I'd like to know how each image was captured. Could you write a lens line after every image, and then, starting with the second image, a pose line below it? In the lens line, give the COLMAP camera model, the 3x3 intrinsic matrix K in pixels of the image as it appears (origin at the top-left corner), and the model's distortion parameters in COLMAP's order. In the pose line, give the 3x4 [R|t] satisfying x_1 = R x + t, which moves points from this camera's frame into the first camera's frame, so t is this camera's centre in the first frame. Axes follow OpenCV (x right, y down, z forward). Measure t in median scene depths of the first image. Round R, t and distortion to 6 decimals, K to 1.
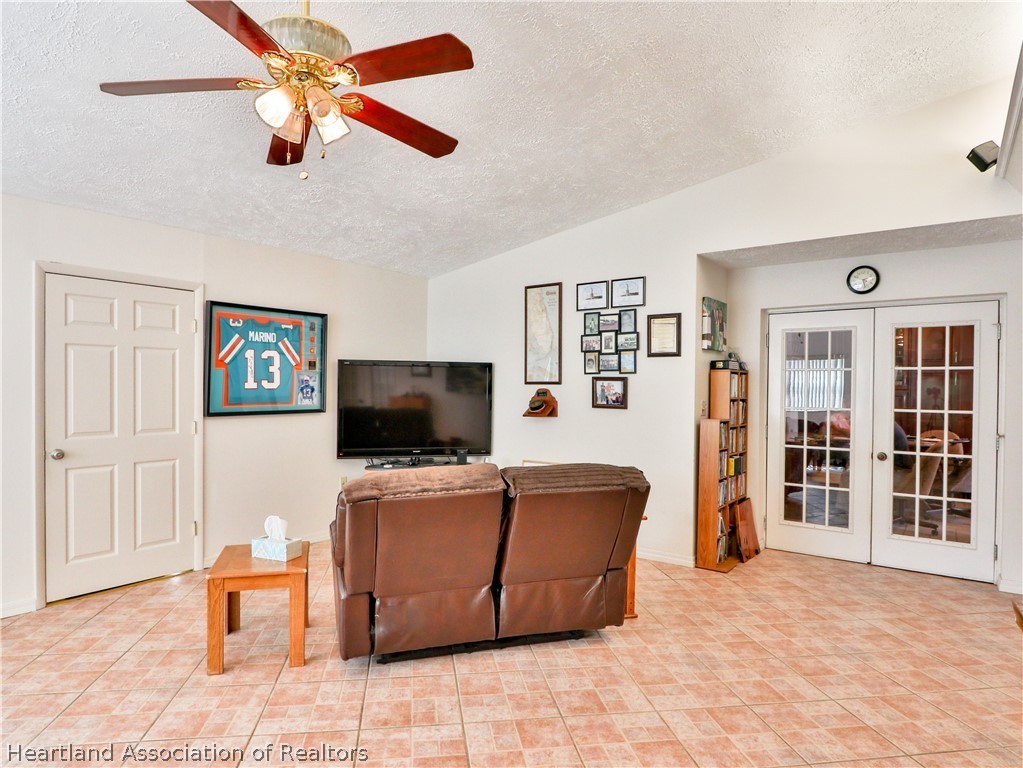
lens RADIAL K [[596.5, 0, 500.4], [0, 596.5, 390.7], [0, 0, 1]] dist [-0.021934, 0.003424]
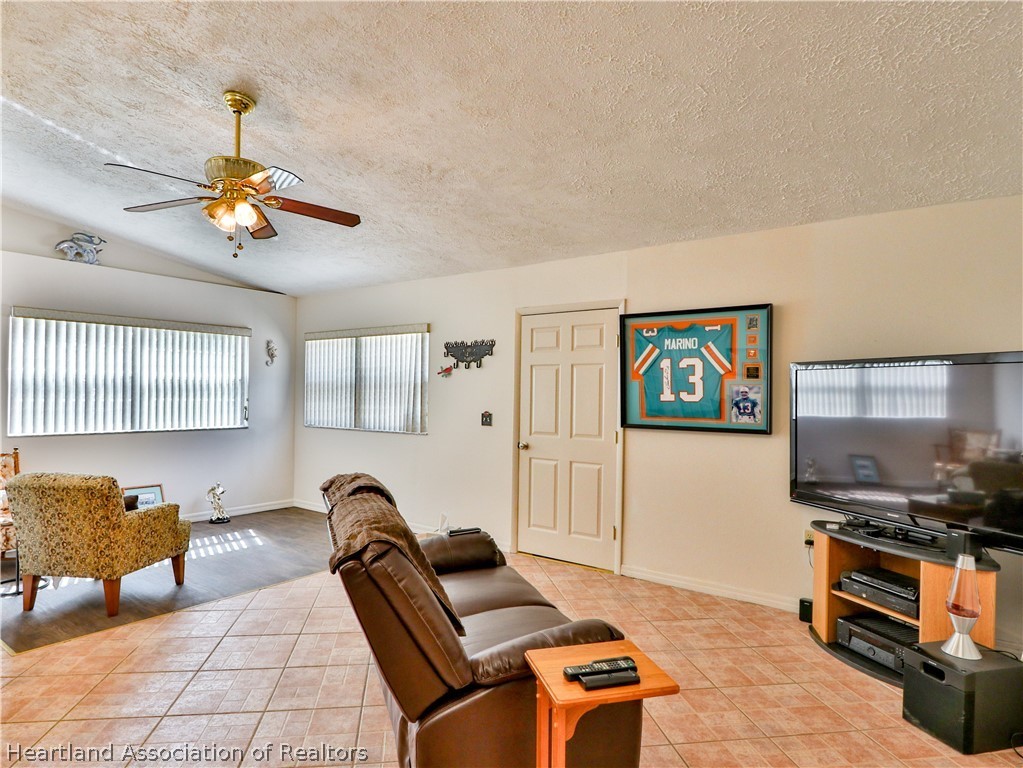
lens RADIAL K [[596.5, 0, 500.4], [0, 596.5, 390.7], [0, 0, 1]] dist [-0.021934, 0.003424]
pose [[0.003485, -0.005998, -0.999976, 0.511338], [-0.018342, 0.999813, -0.006060, -0.009266], [0.999826, 0.018362, 0.003374, 0.742738]]
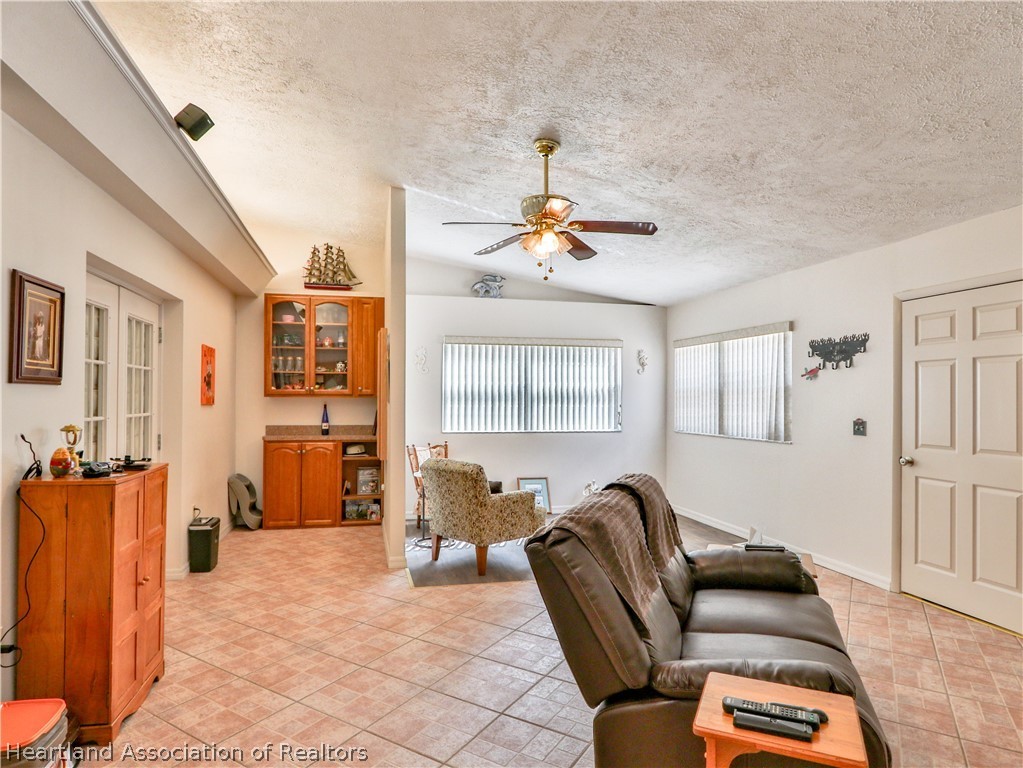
lens RADIAL K [[596.5, 0, 500.4], [0, 596.5, 390.7], [0, 0, 1]] dist [-0.021934, 0.003424]
pose [[-0.641247, -0.015083, -0.767186, 0.477366], [-0.010428, 0.999886, -0.010941, -0.004746], [0.767264, 0.000984, -0.641331, 0.891377]]
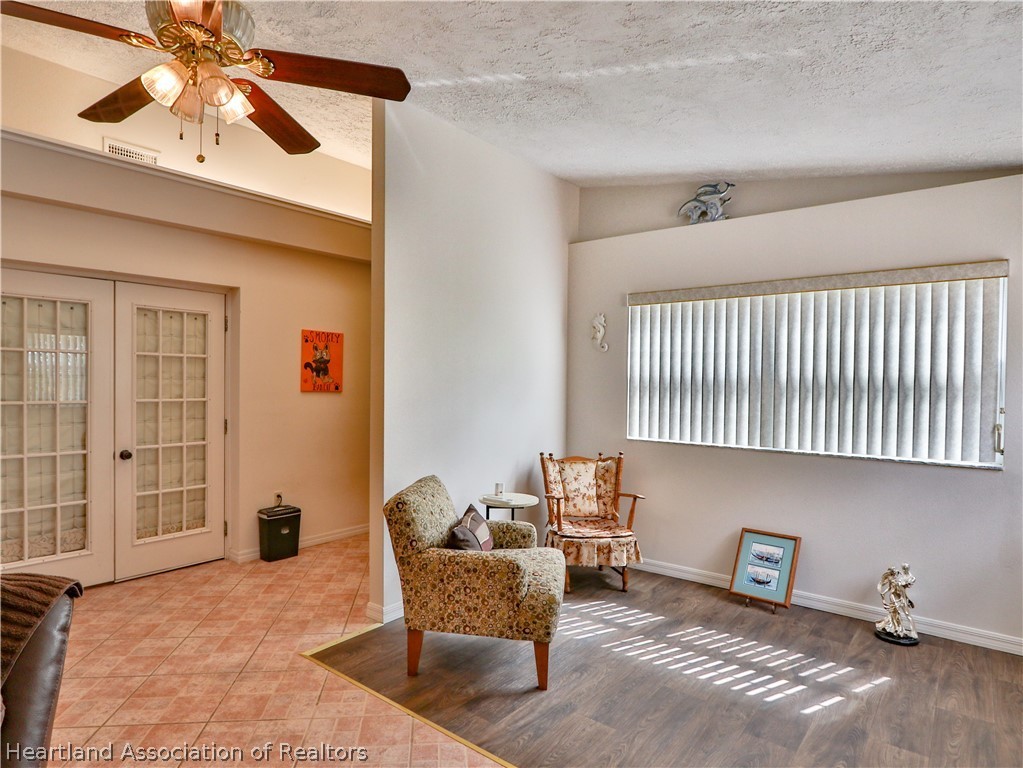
lens RADIAL K [[596.5, 0, 500.4], [0, 596.5, 390.7], [0, 0, 1]] dist [-0.021934, 0.003424]
pose [[-0.998855, -0.015142, 0.045390, -0.339829], [-0.014199, 0.999678, 0.021039, -0.013469], [-0.045694, 0.020371, -0.998748, 0.833462]]
